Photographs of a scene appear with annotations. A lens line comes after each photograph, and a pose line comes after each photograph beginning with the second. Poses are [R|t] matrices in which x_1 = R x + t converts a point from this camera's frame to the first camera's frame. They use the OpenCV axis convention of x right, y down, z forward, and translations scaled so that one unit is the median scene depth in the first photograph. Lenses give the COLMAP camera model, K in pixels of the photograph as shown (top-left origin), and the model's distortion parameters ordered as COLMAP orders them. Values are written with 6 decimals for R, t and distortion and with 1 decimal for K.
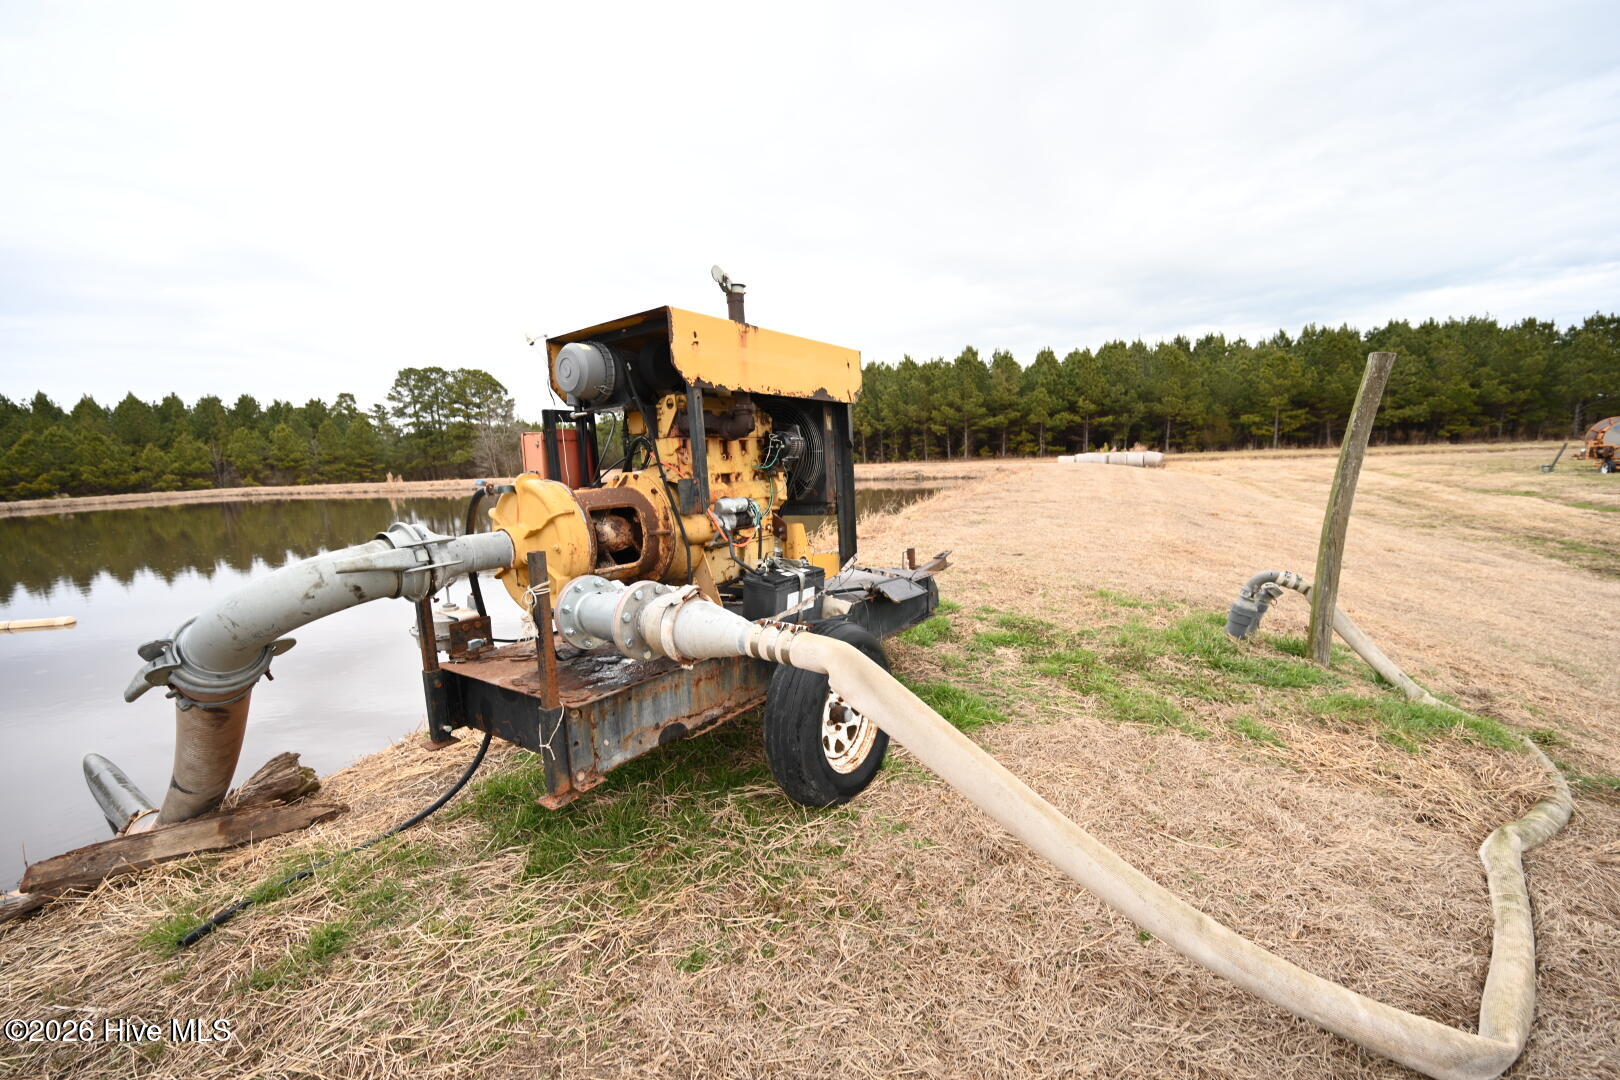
lens RADIAL K [[636.0, 0, 810.0], [0, 636.0, 540.0], [0, 0, 1]] dist [-0.000634, -0.000148]
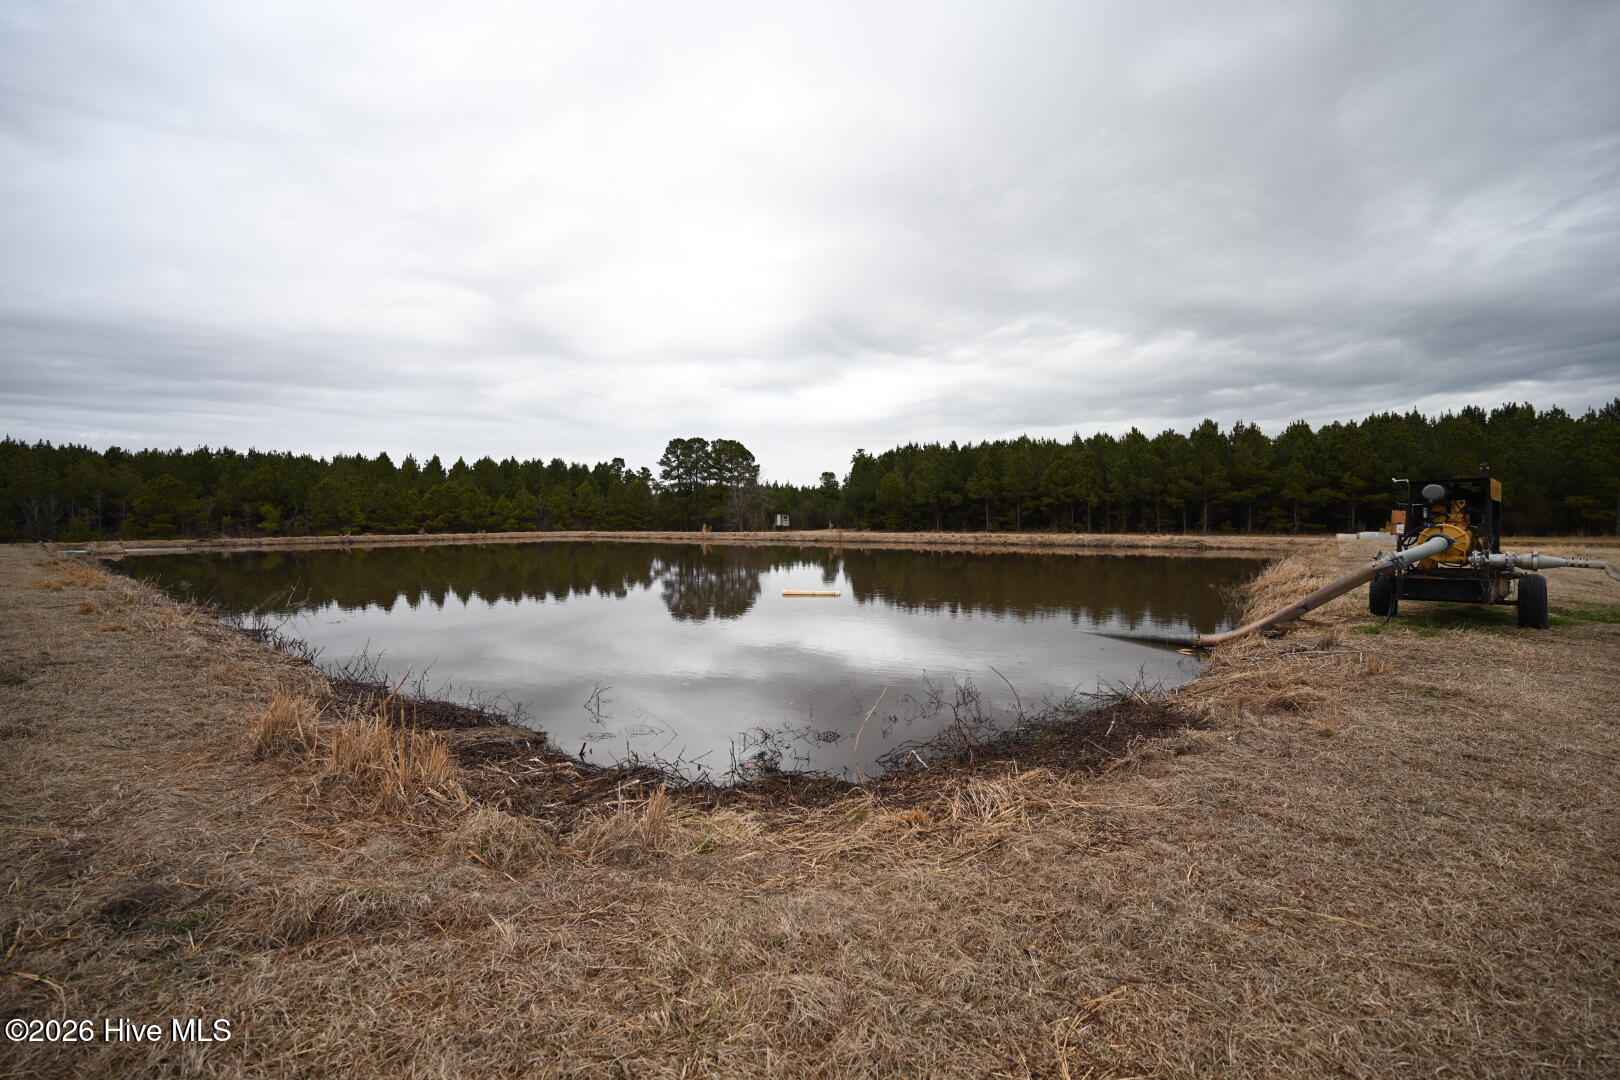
lens RADIAL K [[636.0, 0, 810.0], [0, 636.0, 540.0], [0, 0, 1]] dist [-0.000634, -0.000148]
pose [[0.963193, 0.045090, -0.265002, -0.077070], [-0.071595, 0.993254, -0.091222, 0.015323], [0.259101, 0.106837, 0.959923, -0.089998]]
